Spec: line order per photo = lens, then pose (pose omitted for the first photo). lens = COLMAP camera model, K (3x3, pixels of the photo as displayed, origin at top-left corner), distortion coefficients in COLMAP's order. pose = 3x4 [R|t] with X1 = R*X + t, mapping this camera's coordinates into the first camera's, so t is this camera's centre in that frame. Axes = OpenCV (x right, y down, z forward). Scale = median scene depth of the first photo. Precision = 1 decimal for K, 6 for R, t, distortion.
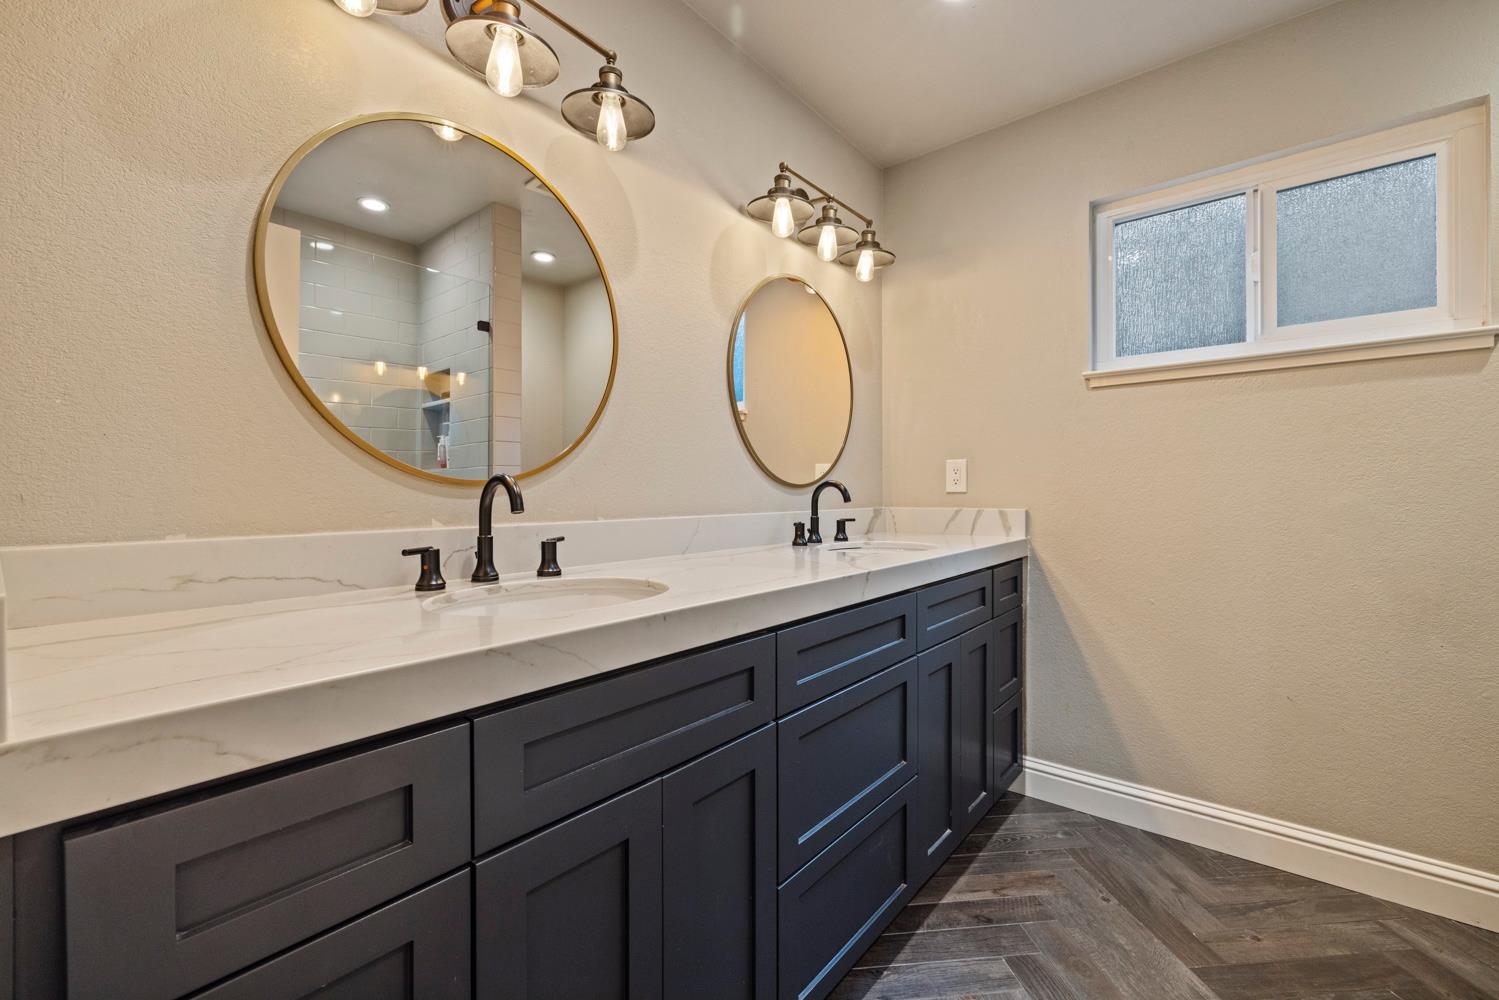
lens RADIAL K [[626.0, 0, 744.3], [0, 626.0, 498.7], [0, 0, 1]] dist [-0.000392, -0.000104]
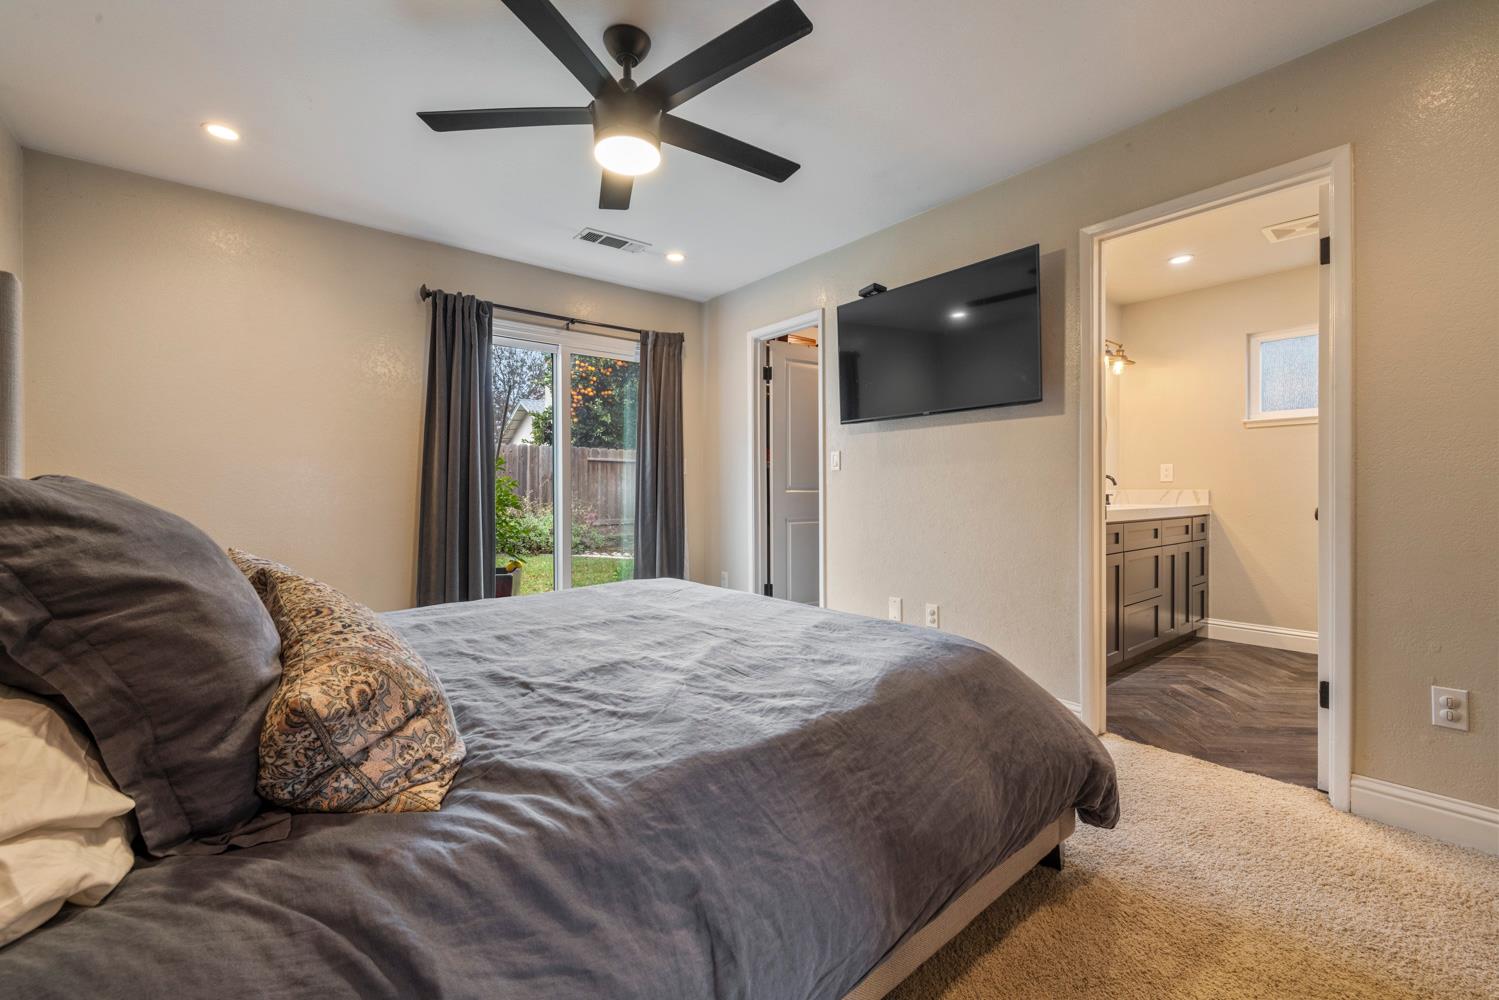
lens RADIAL K [[626.0, 0, 744.3], [0, 626.0, 498.7], [0, 0, 1]] dist [-0.000392, -0.000104]
pose [[0.981531, 0.001265, -0.191300, -0.601301], [-0.000971, 0.999998, 0.001630, 0.043276], [0.191301, -0.001414, 0.981530, -1.194903]]
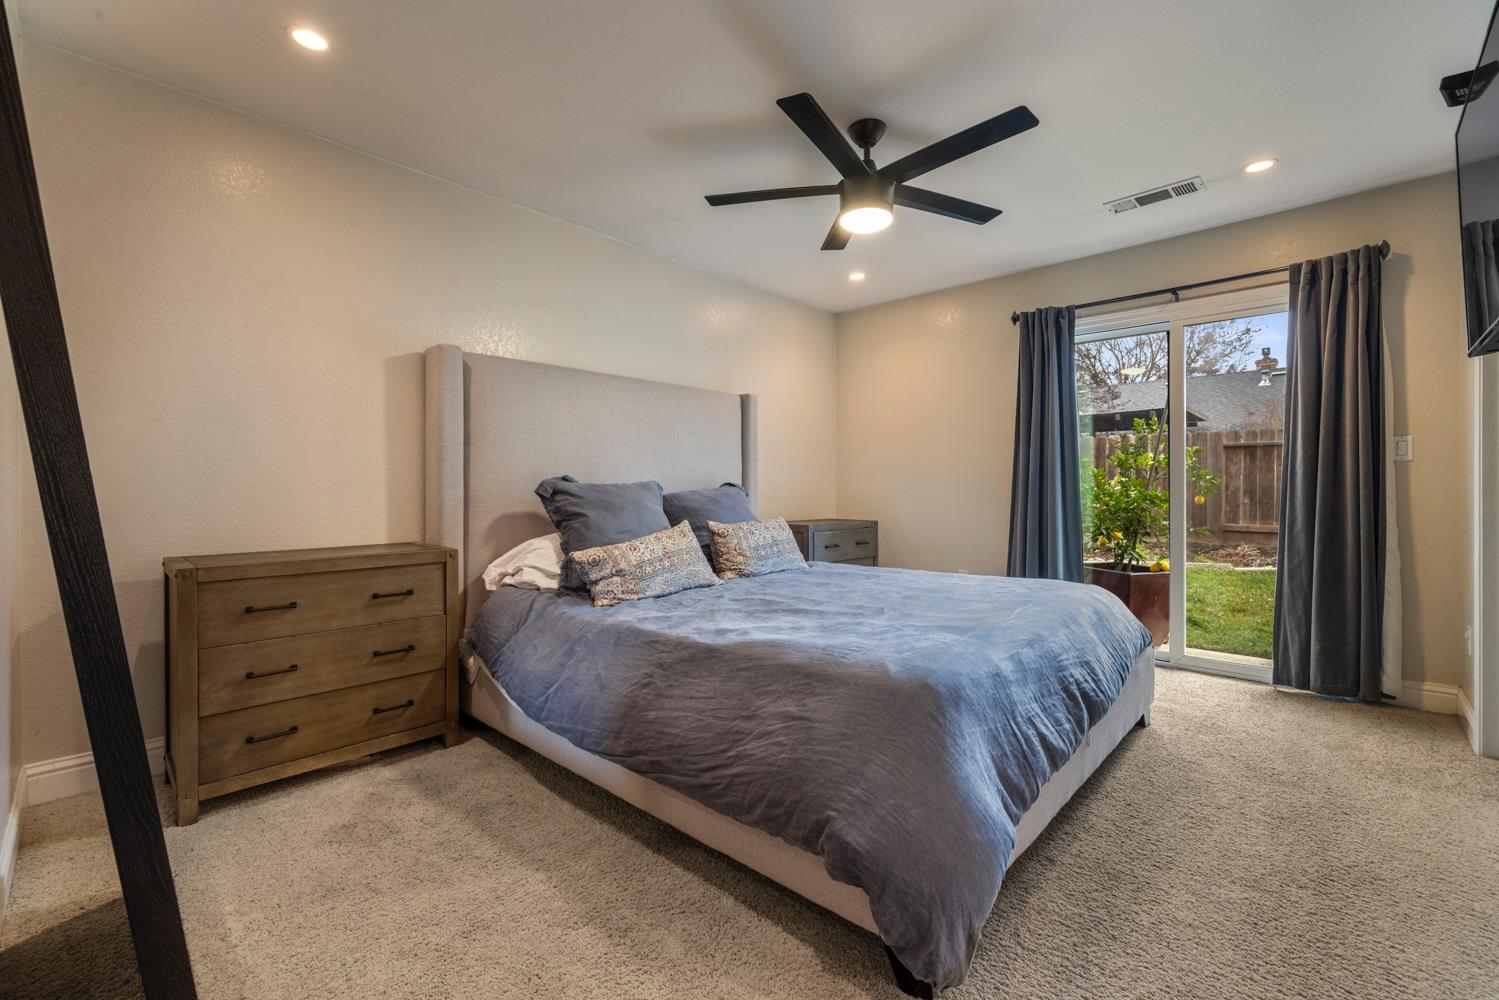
lens RADIAL K [[629.9, 0, 746.0], [0, 629.9, 489.1], [0, 0, 1]] dist [0.001203, 0.000043]
pose [[-0.065376, 0.006176, -0.997842, 0.219172], [-0.010512, 0.999921, 0.006877, 0.032915], [0.997805, 0.010938, -0.065306, -0.479715]]
